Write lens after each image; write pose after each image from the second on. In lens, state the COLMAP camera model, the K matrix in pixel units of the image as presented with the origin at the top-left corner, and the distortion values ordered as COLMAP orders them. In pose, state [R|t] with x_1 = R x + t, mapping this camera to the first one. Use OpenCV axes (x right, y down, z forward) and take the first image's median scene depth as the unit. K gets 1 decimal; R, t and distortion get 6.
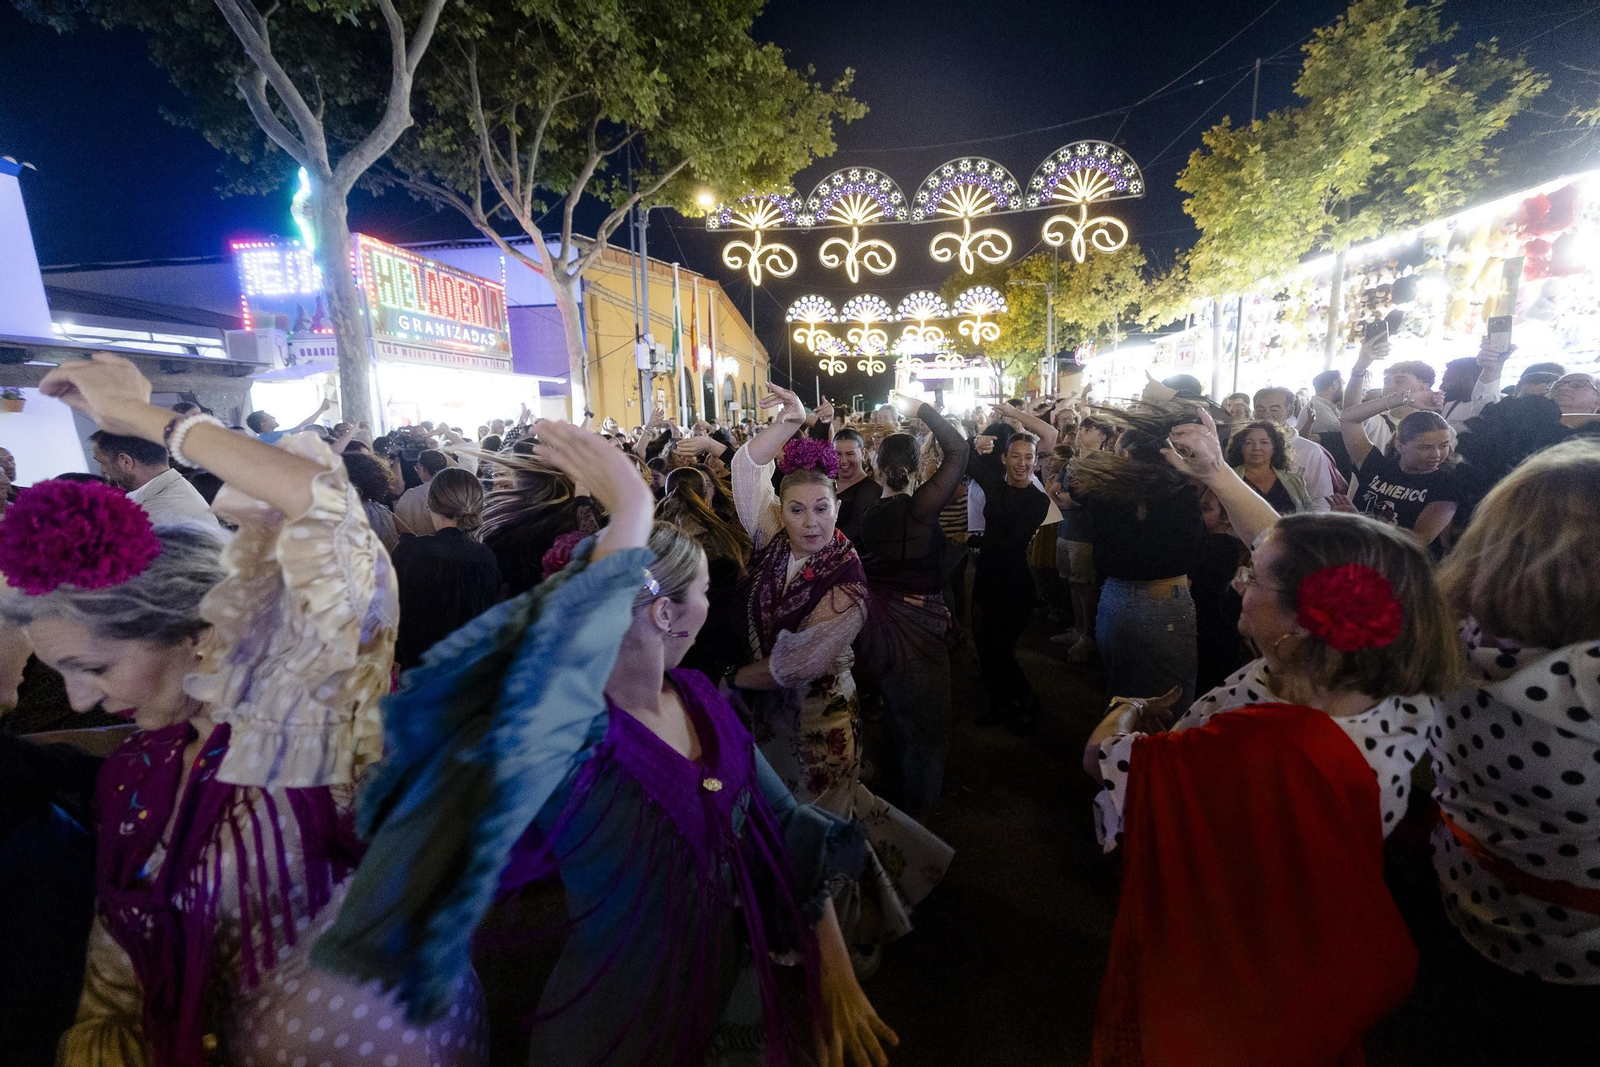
lens RADIAL K [[663.6, 0, 797.2], [0, 663.6, 531.4], [0, 0, 1]] dist [-0.001505, -0.000390]
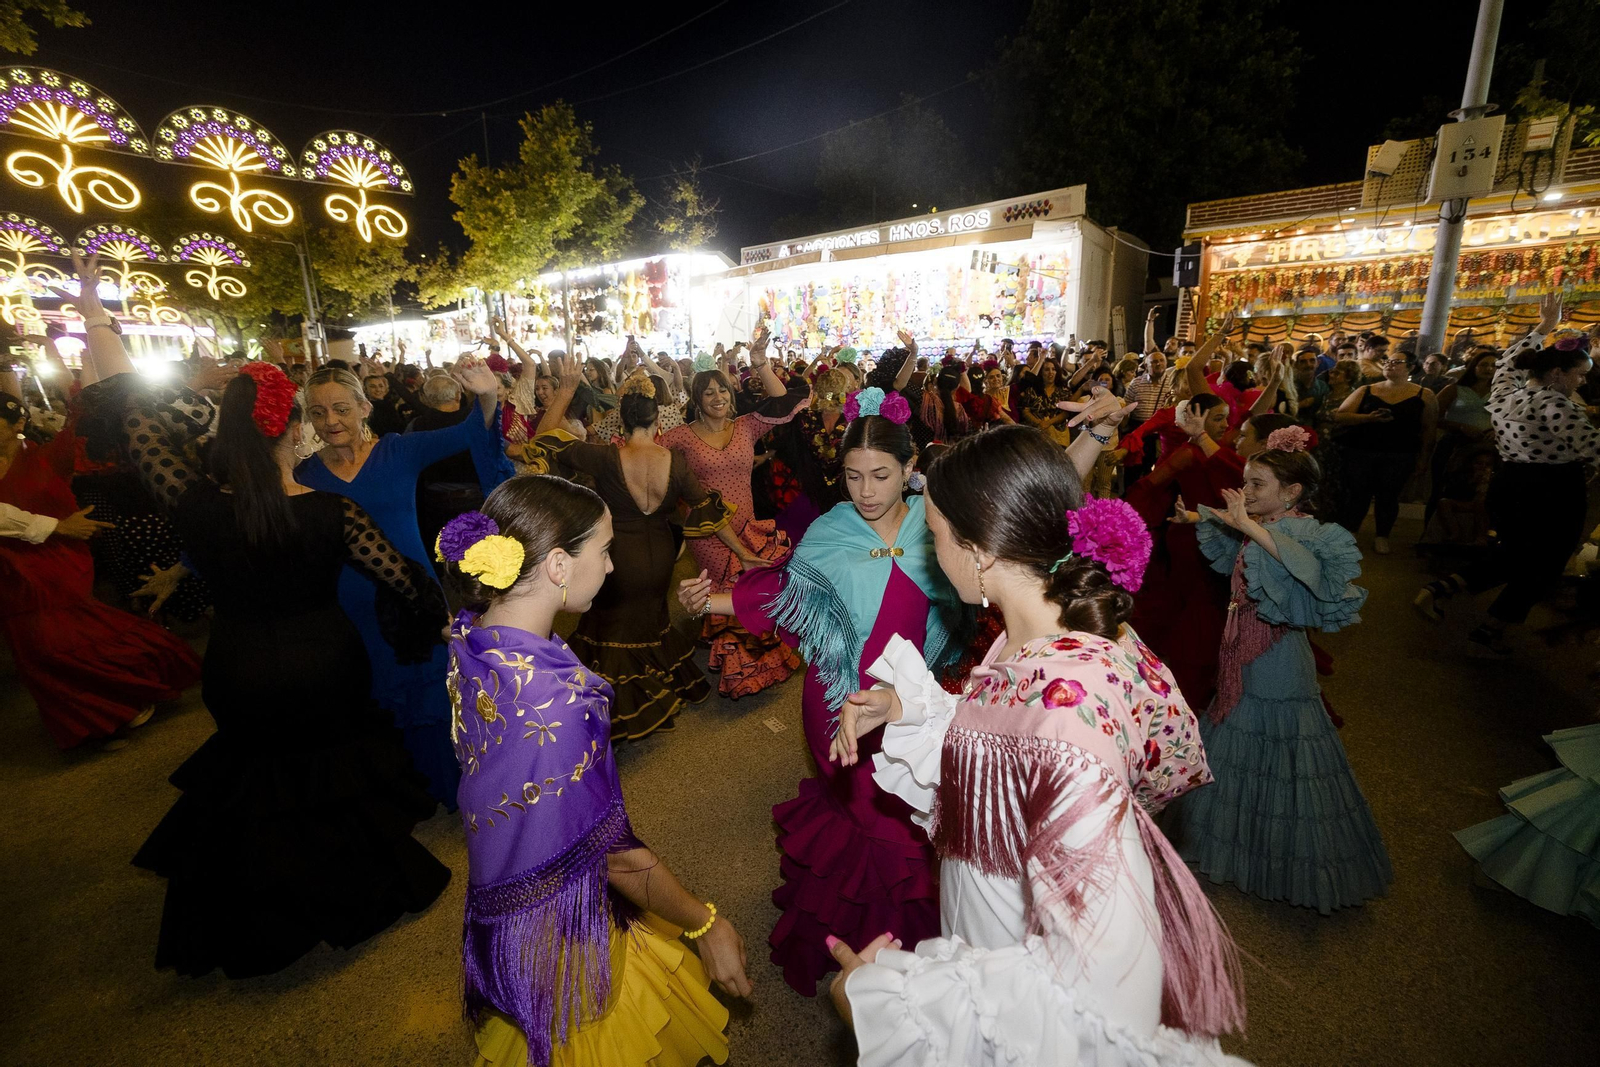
lens RADIAL K [[663.6, 0, 797.2], [0, 663.6, 531.4], [0, 0, 1]] dist [-0.001505, -0.000390]
pose [[0.523009, -0.172178, 0.834755, -0.252071], [0.140286, 0.983416, 0.114946, 0.057672], [-0.840703, 0.056987, 0.538490, -0.219873]]
